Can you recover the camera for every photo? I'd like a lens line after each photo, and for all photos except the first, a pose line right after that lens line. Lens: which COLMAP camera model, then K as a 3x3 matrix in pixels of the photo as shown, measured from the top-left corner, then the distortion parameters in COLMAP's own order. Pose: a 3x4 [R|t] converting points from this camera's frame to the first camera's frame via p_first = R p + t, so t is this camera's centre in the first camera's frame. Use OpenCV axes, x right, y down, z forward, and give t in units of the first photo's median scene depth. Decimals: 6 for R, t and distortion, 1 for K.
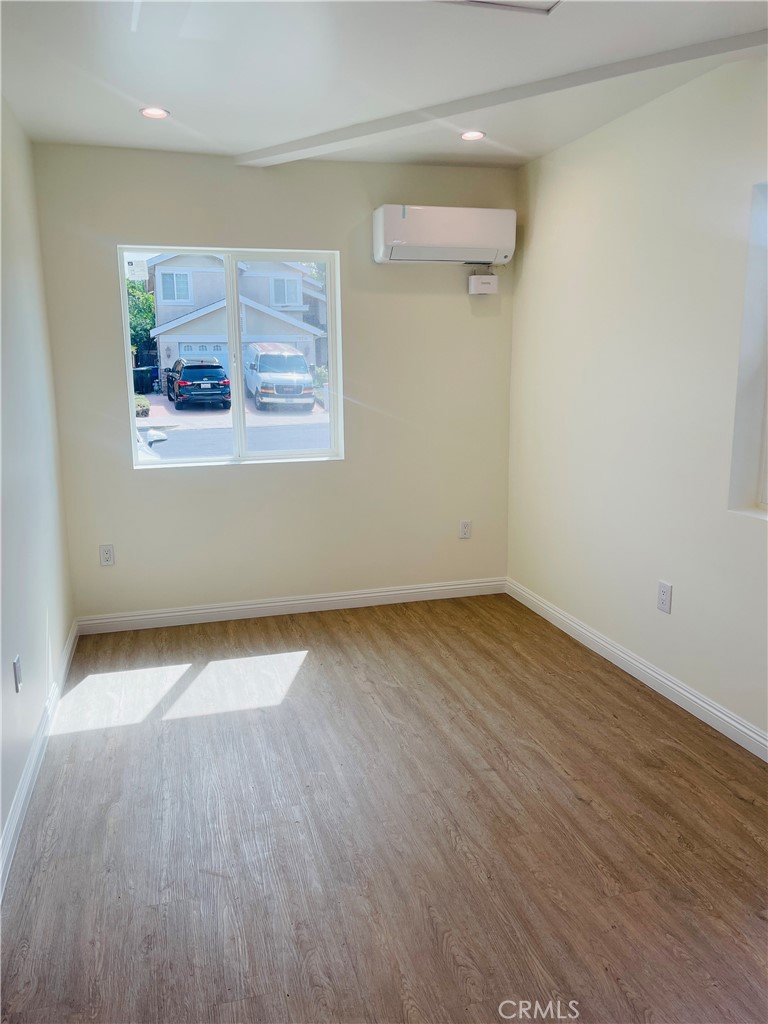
lens RADIAL K [[774.2, 0, 379.0], [0, 774.2, 504.2], [0, 0, 1]] dist [0.057403, -0.065840]
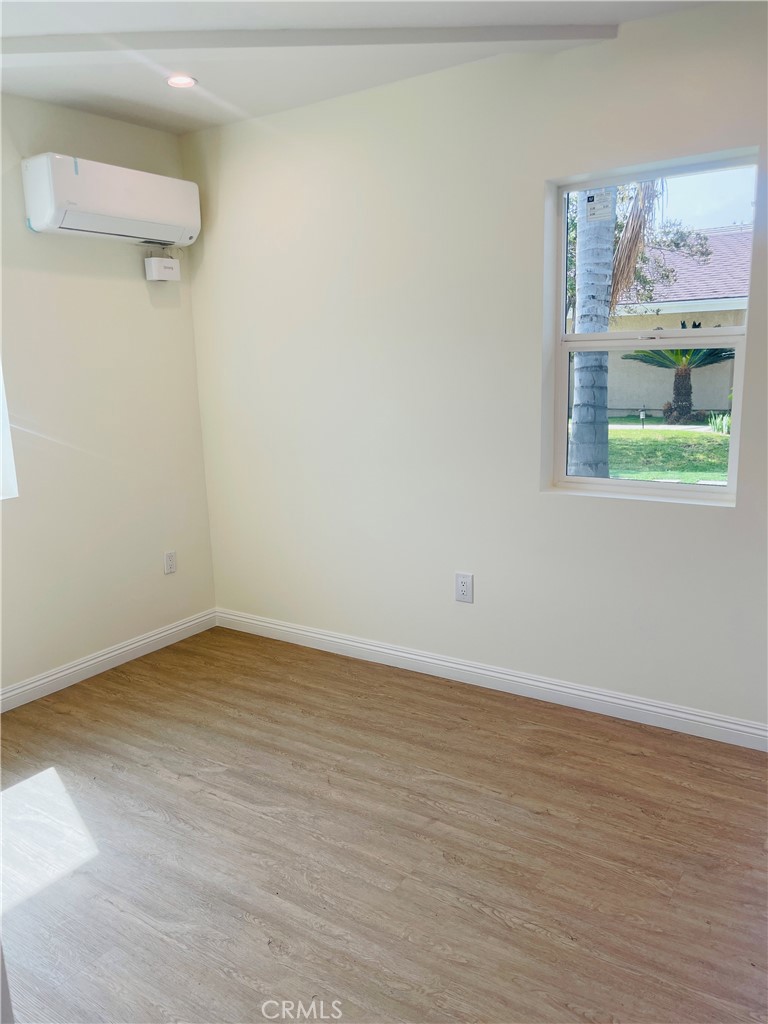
lens RADIAL K [[774.2, 0, 384.2], [0, 774.2, 513.6], [0, 0, 1]] dist [0.057403, -0.065840]
pose [[0.767638, -0.141256, 0.625124, -0.297238], [0.141983, 0.988653, 0.049049, -0.036358], [-0.624959, 0.051105, 0.778983, 0.257163]]
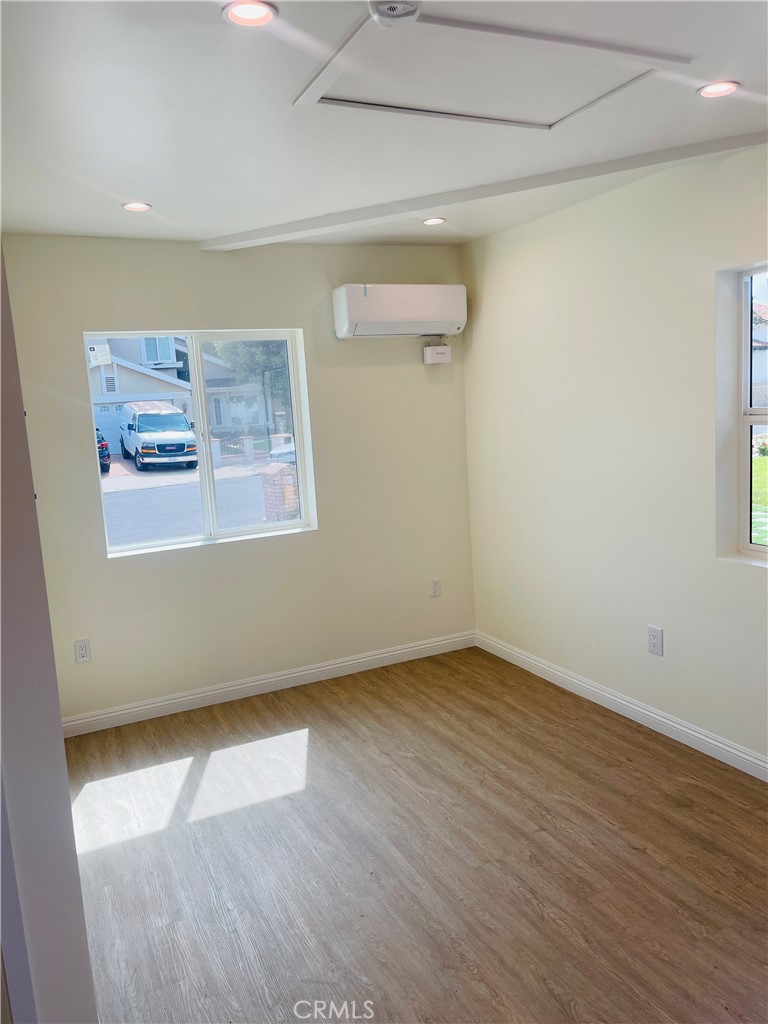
lens RADIAL K [[774.2, 0, 382.8], [0, 774.2, 502.6], [0, 0, 1]] dist [0.057403, -0.065840]
pose [[0.983914, -0.070478, 0.164155, -0.152154], [0.080386, 0.995272, -0.054513, -0.038538], [-0.159537, 0.066832, 0.984927, -0.009819]]
